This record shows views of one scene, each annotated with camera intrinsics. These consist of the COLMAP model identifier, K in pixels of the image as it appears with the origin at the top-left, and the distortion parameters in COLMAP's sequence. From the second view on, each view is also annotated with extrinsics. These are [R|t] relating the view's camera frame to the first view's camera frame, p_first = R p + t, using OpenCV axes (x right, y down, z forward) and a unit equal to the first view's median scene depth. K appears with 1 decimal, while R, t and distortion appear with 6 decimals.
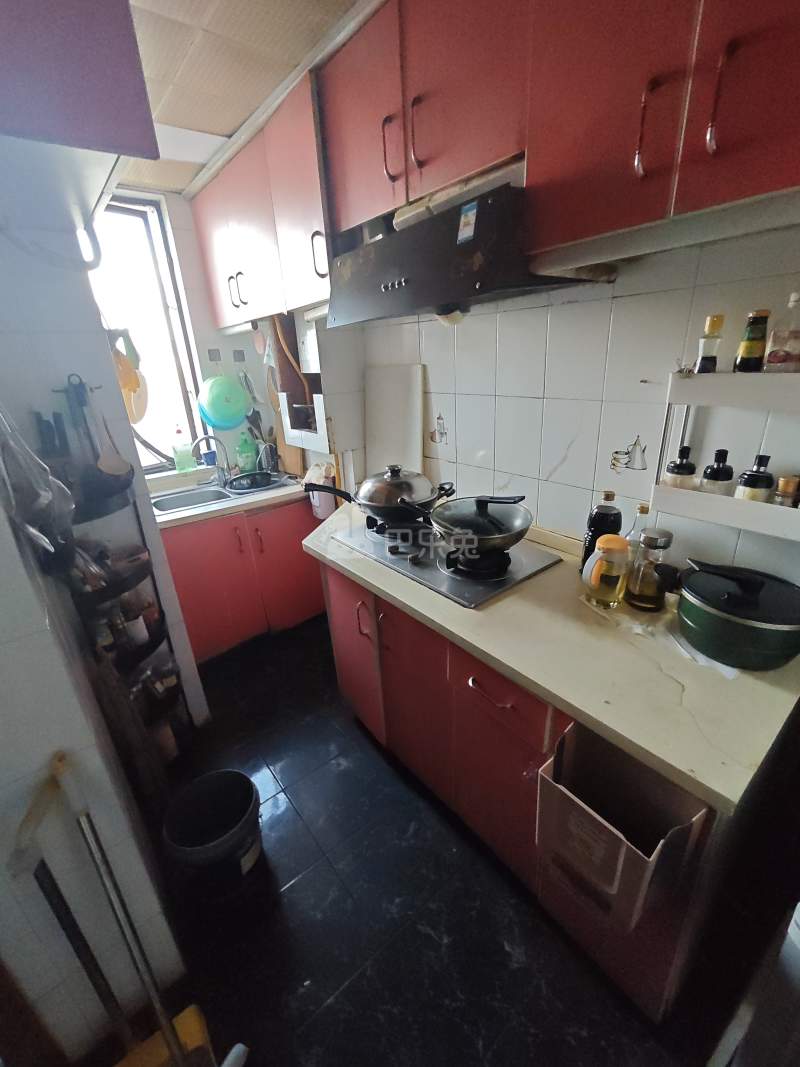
lens RADIAL K [[449.1, 0, 400.0], [0, 449.1, 533.5], [0, 0, 1]] dist [-0.018975, 0.000046]
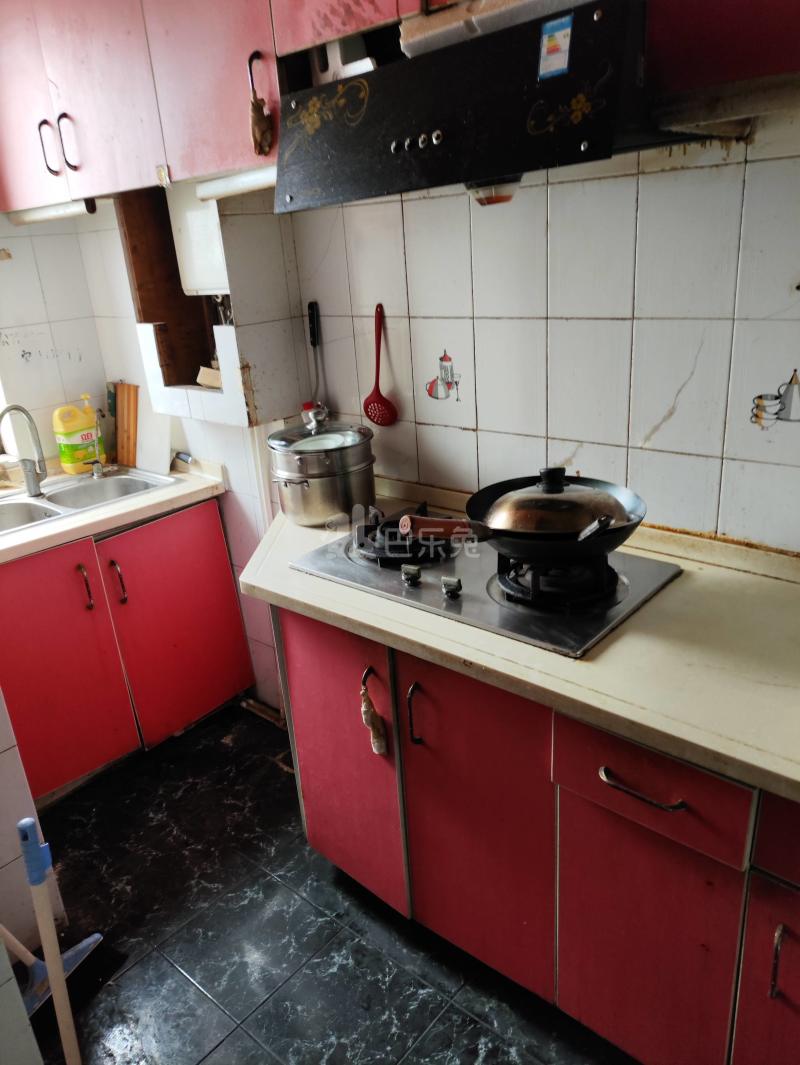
lens RADIAL K [[764.3, 0, 396.6], [0, 764.3, 530.3], [0, 0, 1]] dist [0.055931, -0.078199]
pose [[0.984480, -0.072616, 0.159768, -0.194808], [0.078325, 0.996485, -0.029721, 0.002912], [-0.157048, 0.041773, 0.986707, -0.013589]]
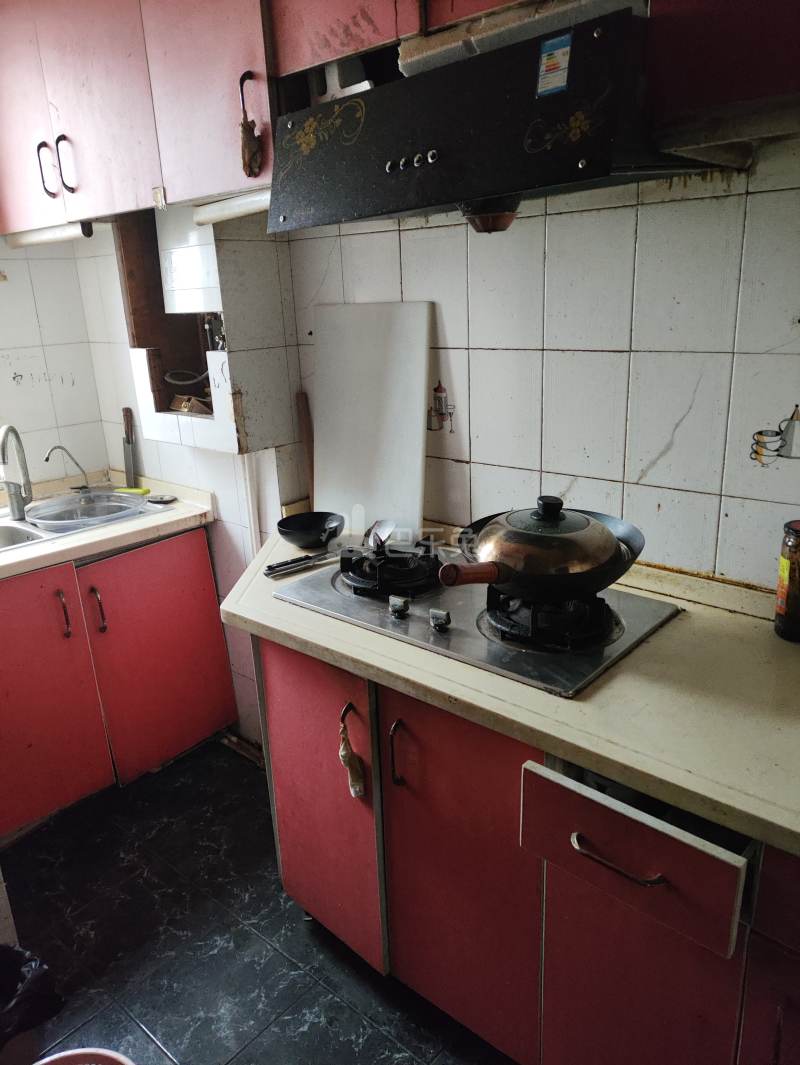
lens RADIAL K [[762.8, 0, 397.6], [0, 762.8, 532.9], [0, 0, 1]] dist [0.071296, -0.090794]
pose [[0.985127, -0.038328, 0.167498, -0.177468], [0.051984, 0.995603, -0.077920, 0.015108], [-0.163775, 0.085469, 0.982788, 0.019621]]
